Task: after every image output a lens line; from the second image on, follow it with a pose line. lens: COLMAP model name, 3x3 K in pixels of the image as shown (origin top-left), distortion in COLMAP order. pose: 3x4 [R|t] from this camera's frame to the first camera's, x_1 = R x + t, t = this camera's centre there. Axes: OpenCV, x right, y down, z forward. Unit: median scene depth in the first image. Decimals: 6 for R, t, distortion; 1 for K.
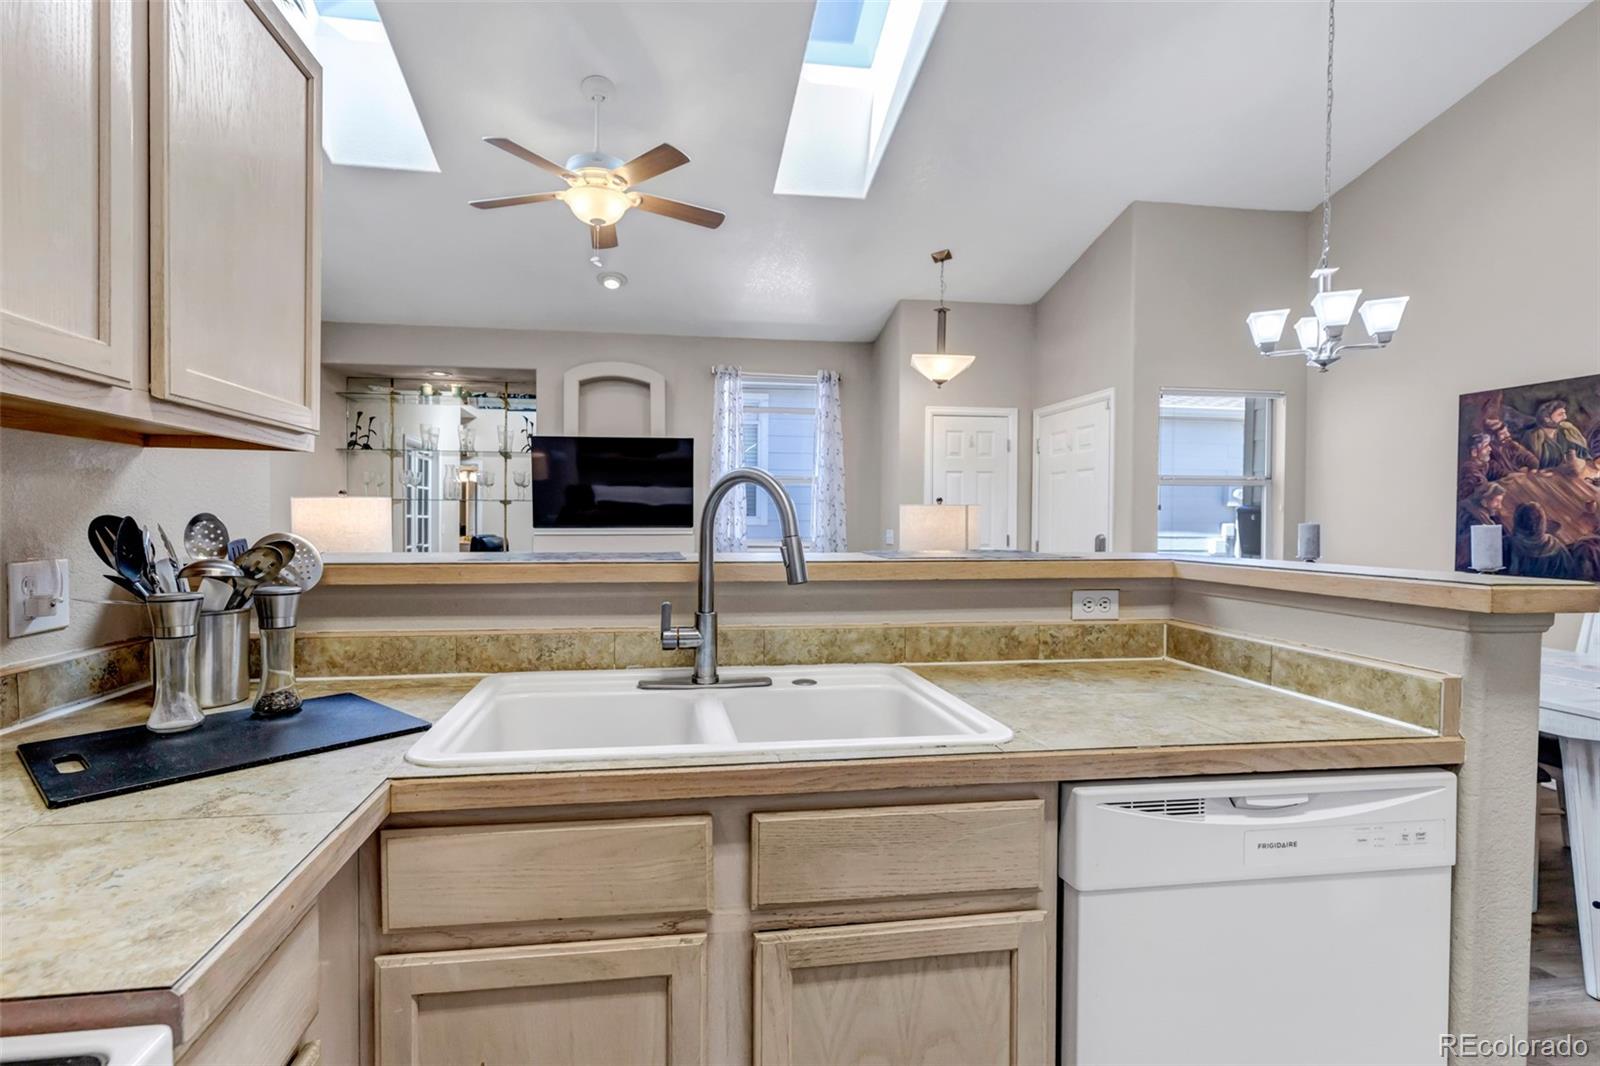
lens RADIAL K [[755.4, 0, 773.9], [0, 755.4, 531.6], [0, 0, 1]] dist [0.004404, 0.000408]
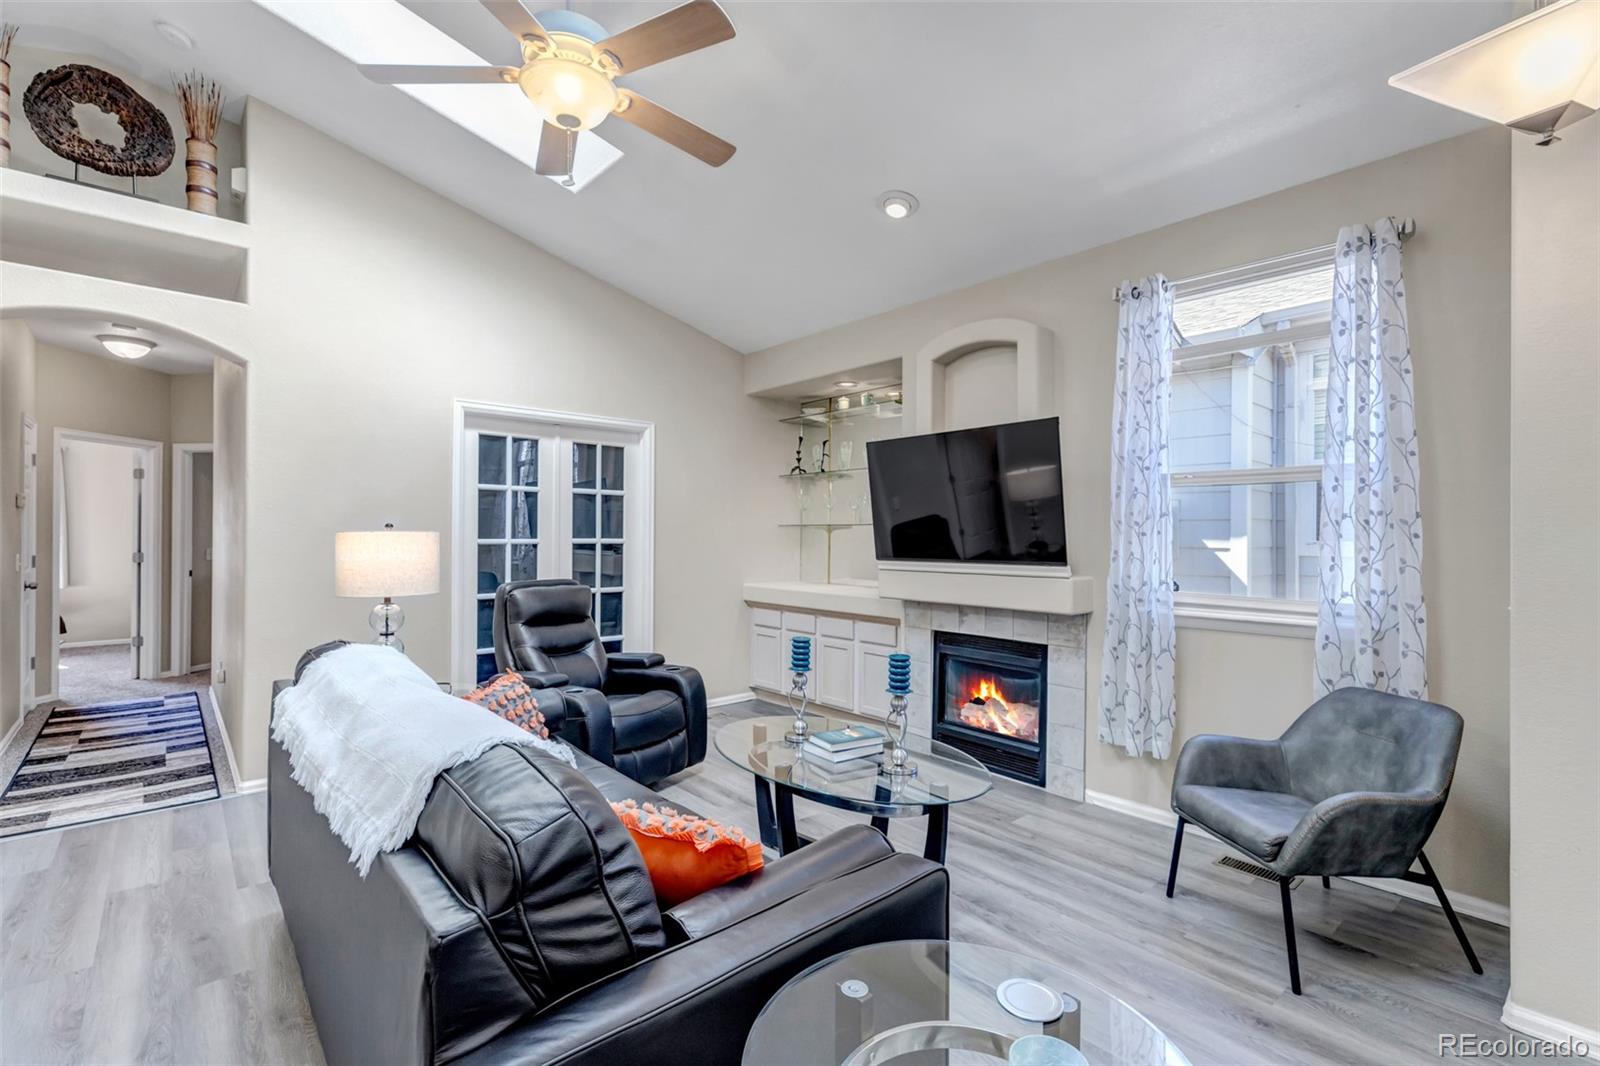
lens RADIAL K [[725.9, 0, 800.0], [0, 725.9, 533.0], [0, 0, 1]] dist [-0.000854, -0.000117]
pose [[0.551267, -0.004624, -0.834316, 0.976221], [-0.013489, 0.999805, -0.014454, -0.076978], [0.834220, 0.019222, 0.551097, 1.937487]]
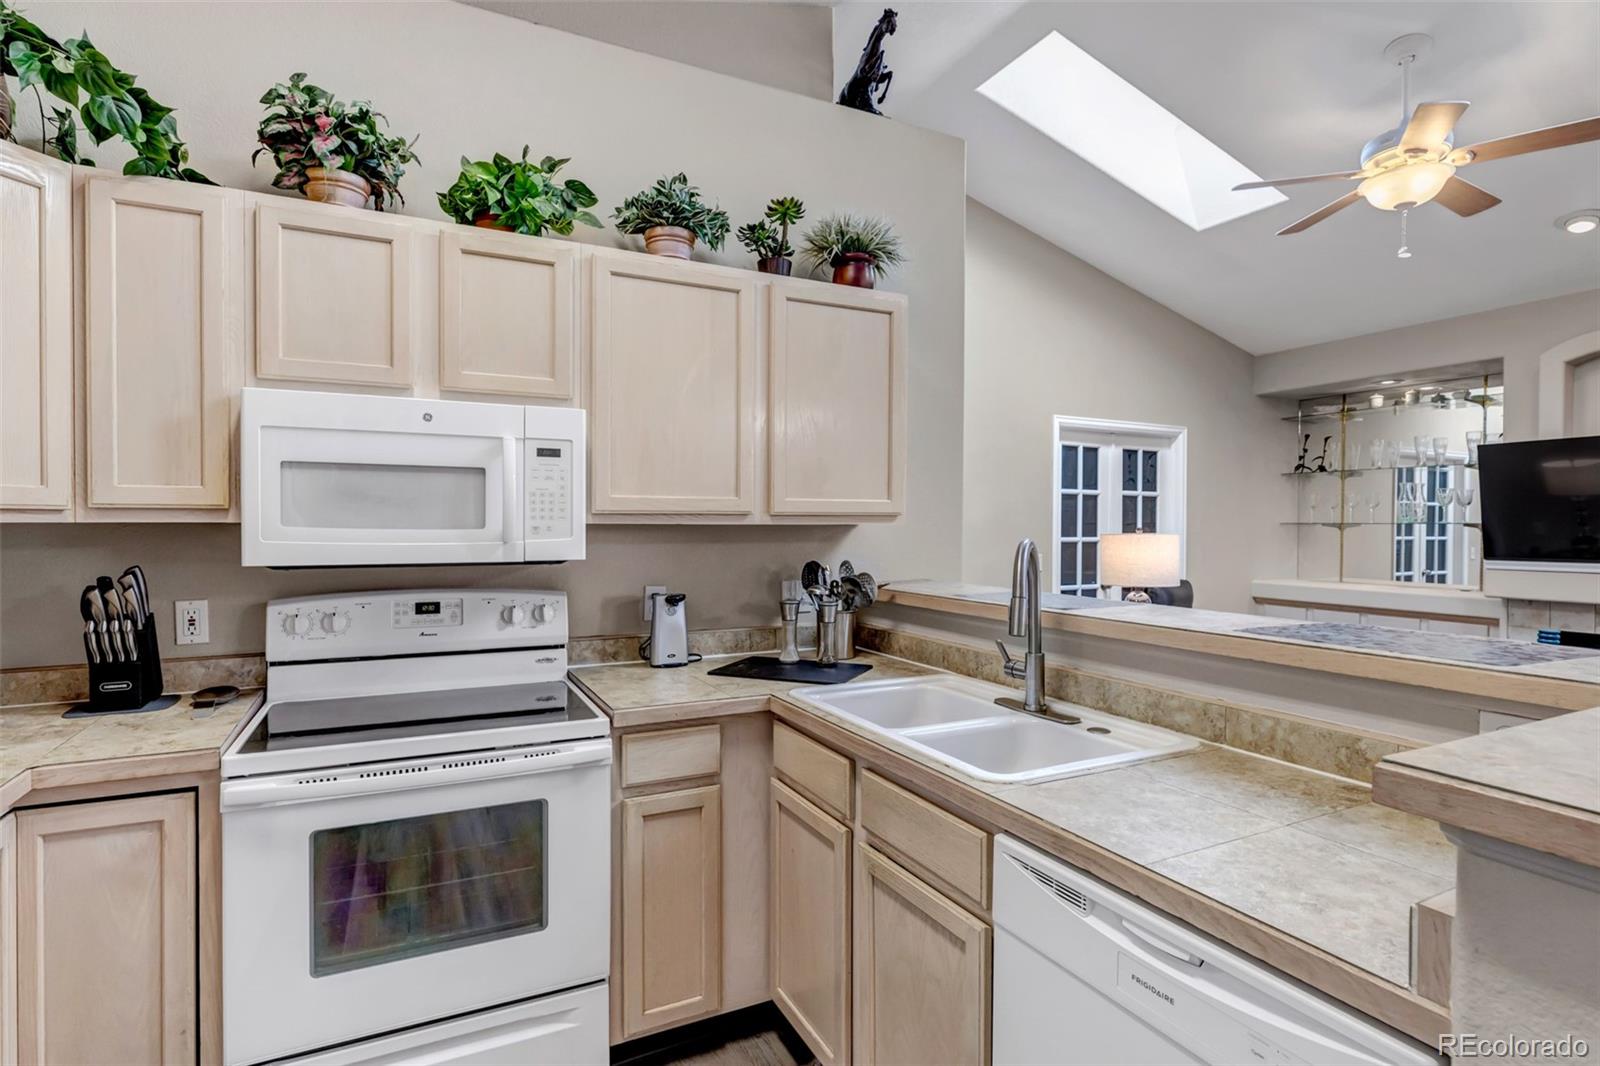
lens RADIAL K [[796.2, 0, 800.0], [0, 796.2, 533.0], [0, 0, 1]] dist [-0.001007, -0.000502]
pose [[0.315465, 0.005318, -0.948922, 0.921995], [-0.017492, 0.999847, -0.000212, -0.074734], [0.948776, 0.016665, 0.315510, 0.196569]]
